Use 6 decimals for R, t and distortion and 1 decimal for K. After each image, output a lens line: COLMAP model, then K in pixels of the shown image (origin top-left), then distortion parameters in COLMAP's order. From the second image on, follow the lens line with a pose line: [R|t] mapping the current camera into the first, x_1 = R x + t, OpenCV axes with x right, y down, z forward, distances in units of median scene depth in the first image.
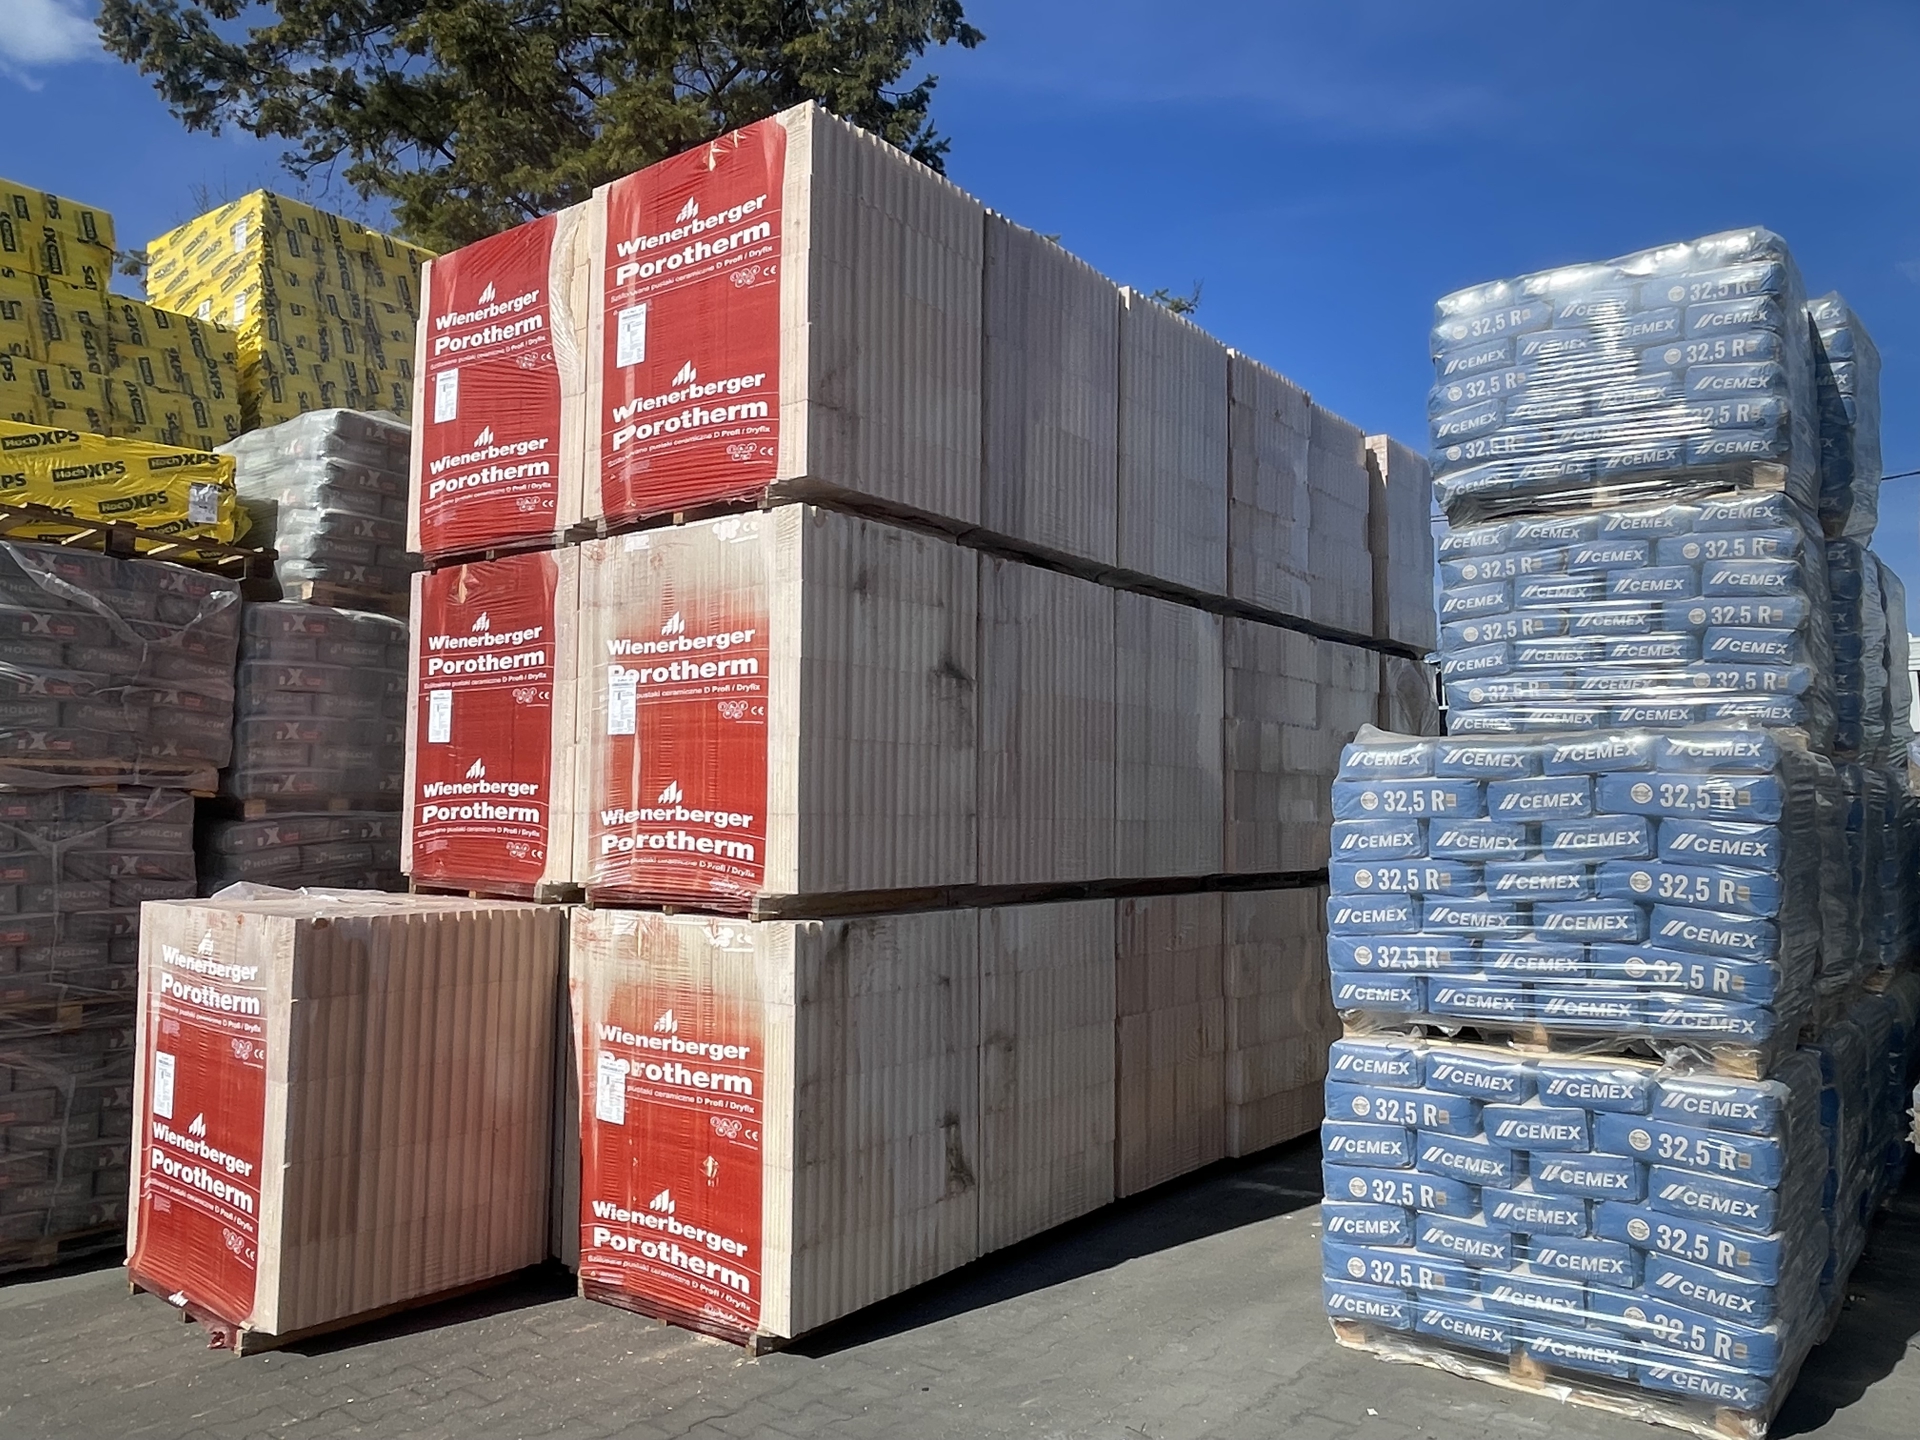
lens RADIAL K [[1371.8, 0, 960.0], [0, 1371.8, 720.0], [0, 0, 1]] dist [0.043673, -0.061663]
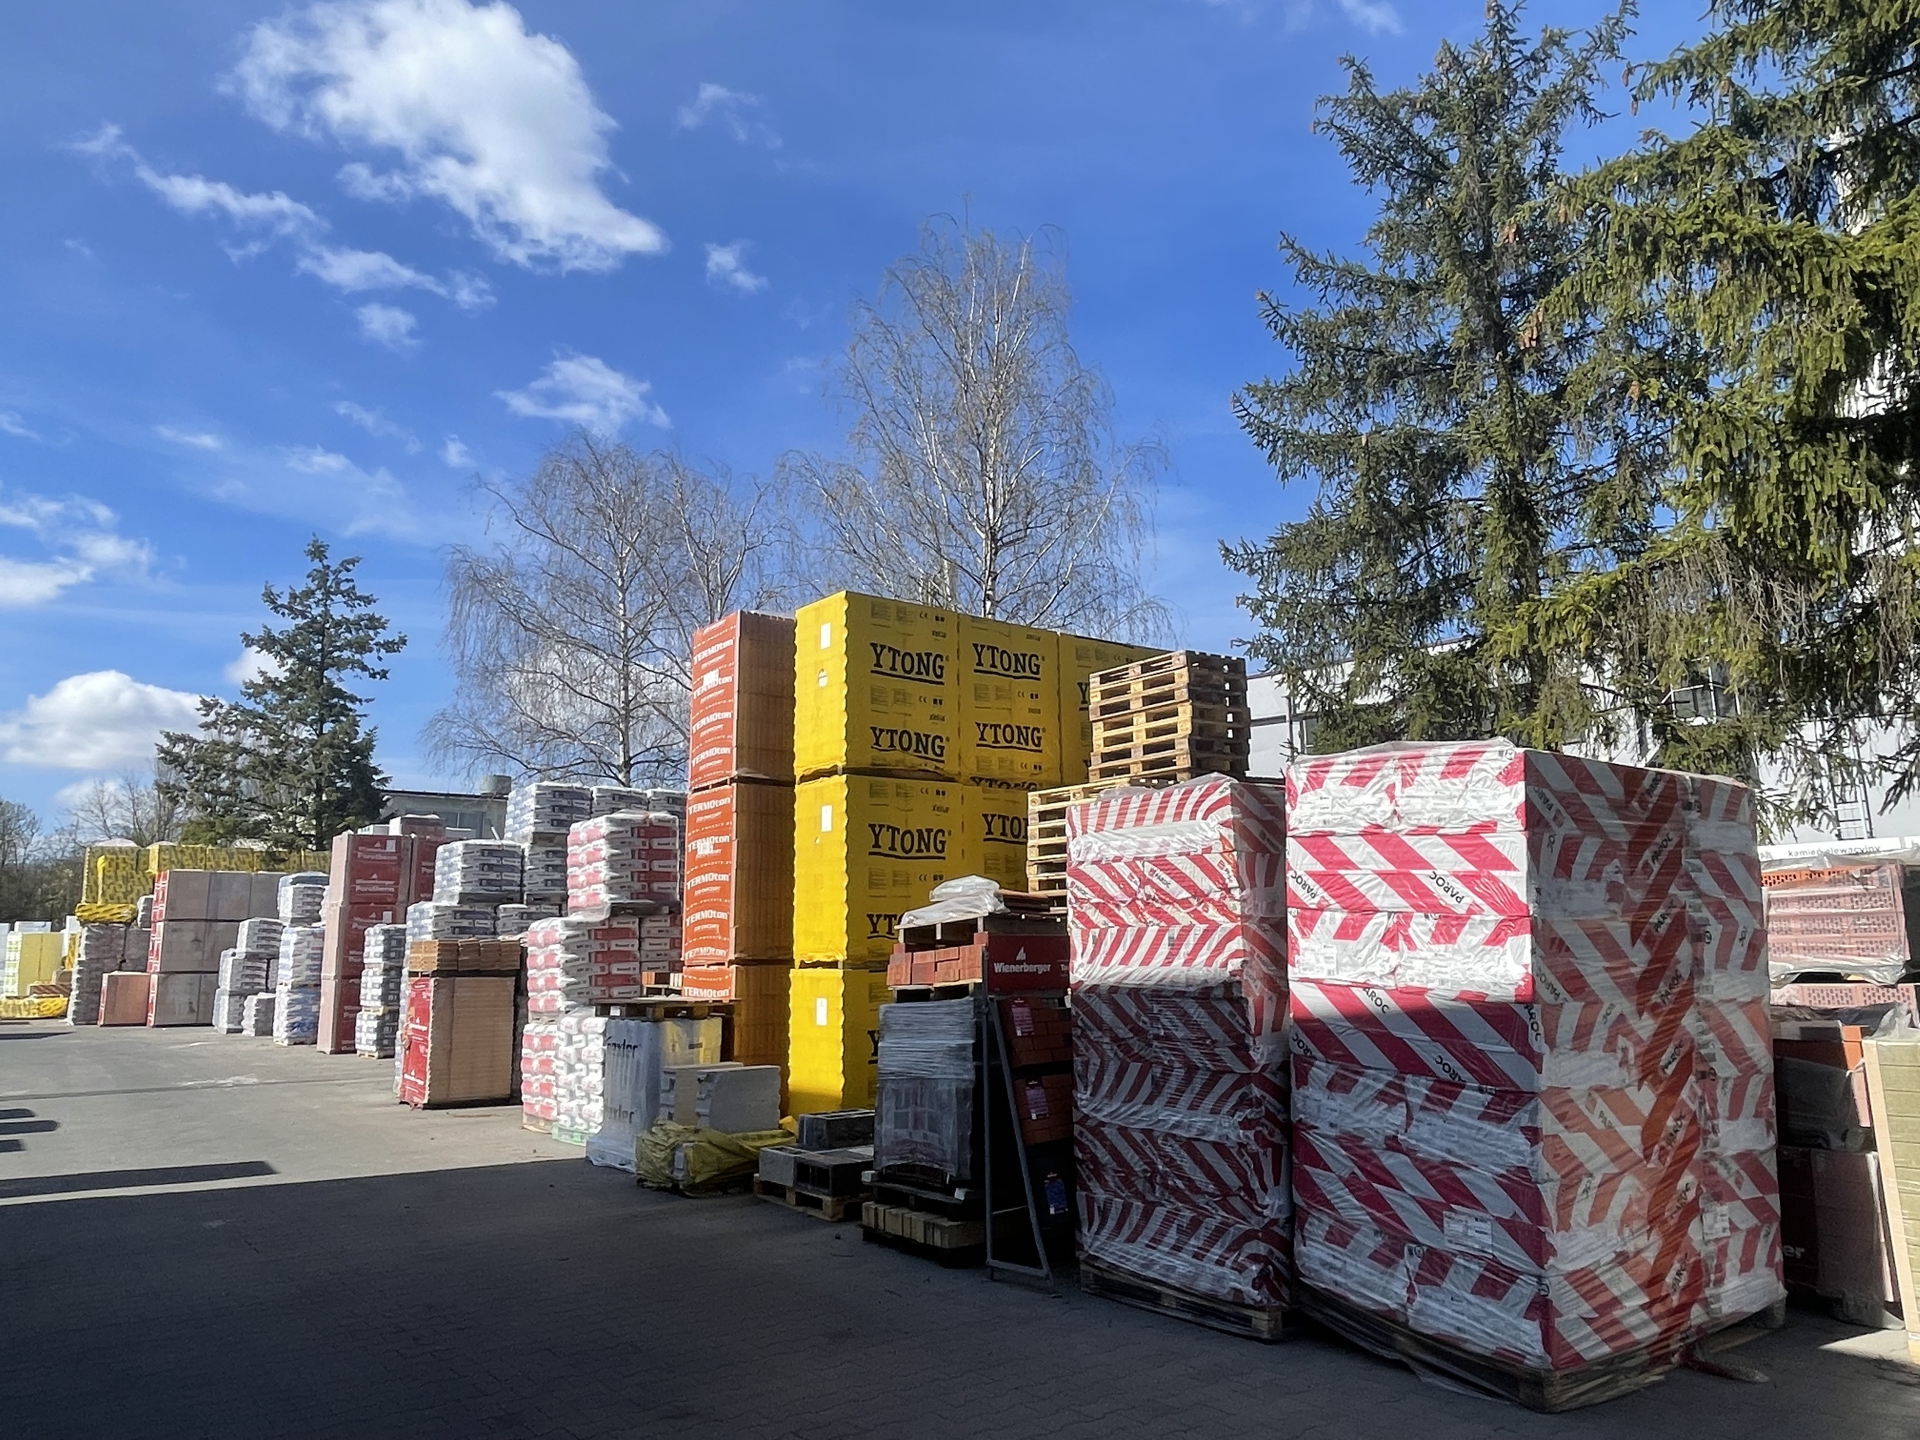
lens RADIAL K [[1278.6, 0, 960.0], [0, 1278.6, 720.0], [0, 0, 1]] dist [-0.008554, -0.004071]
pose [[0.971895, -0.056186, -0.228613, 4.813900], [0.031545, 0.993426, -0.110048, -0.283738], [0.233294, 0.099743, 0.967277, -4.072988]]
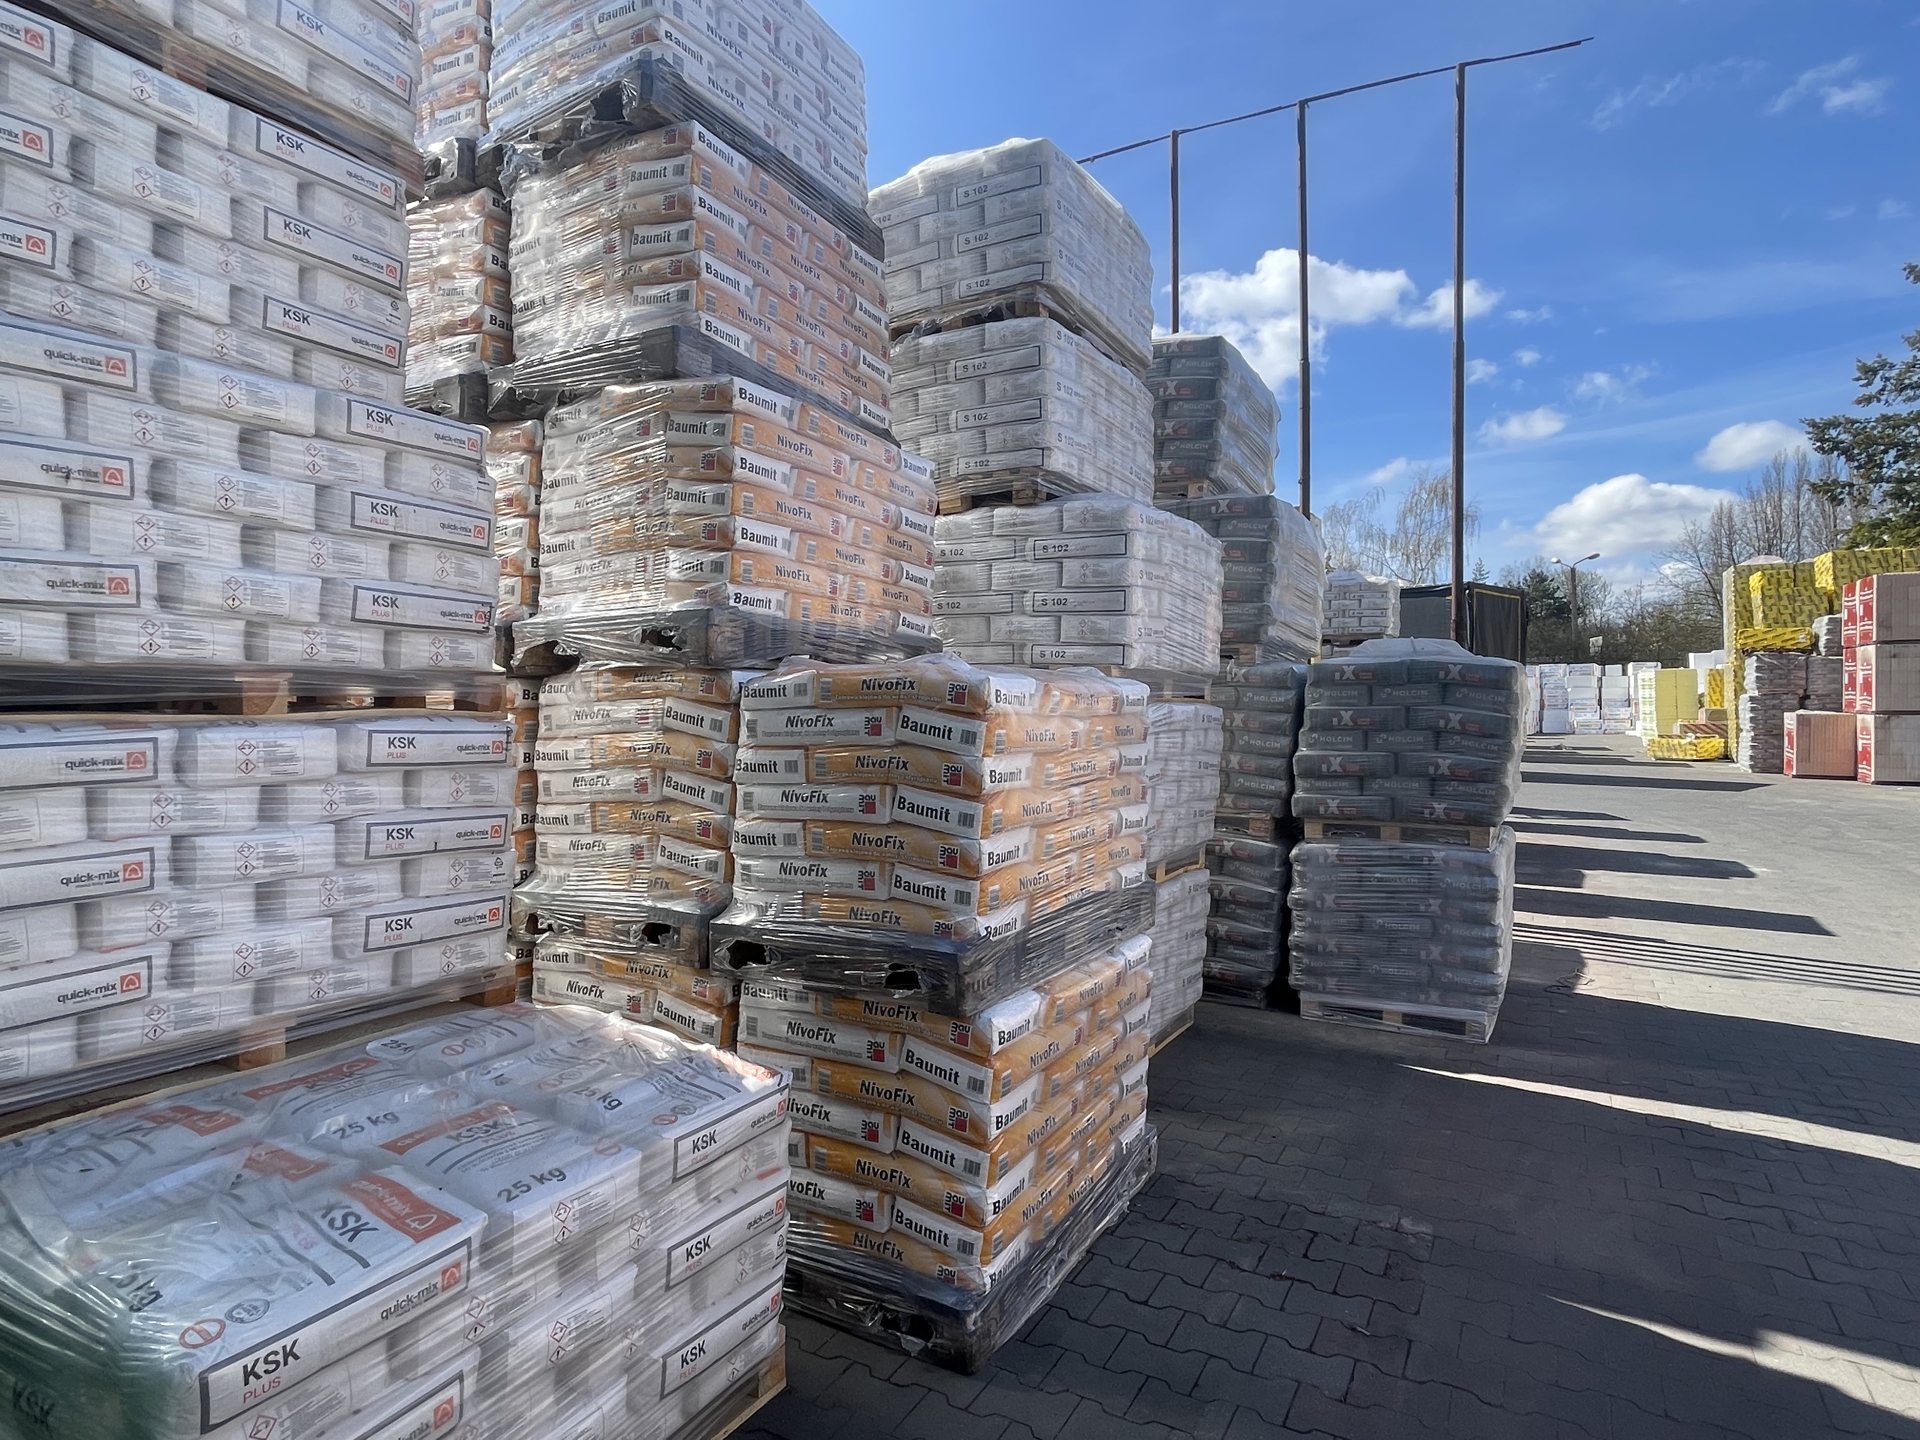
lens RADIAL K [[1056.7, 0, 960.0], [0, 1056.7, 720.0], [0, 0, 1]] dist [-0.000929, -0.002385]
pose [[0.173341, 0.005313, -0.984848, 2.869989], [0.071943, 0.997246, 0.018043, -0.153266], [0.982231, -0.073981, 0.172481, -2.873607]]
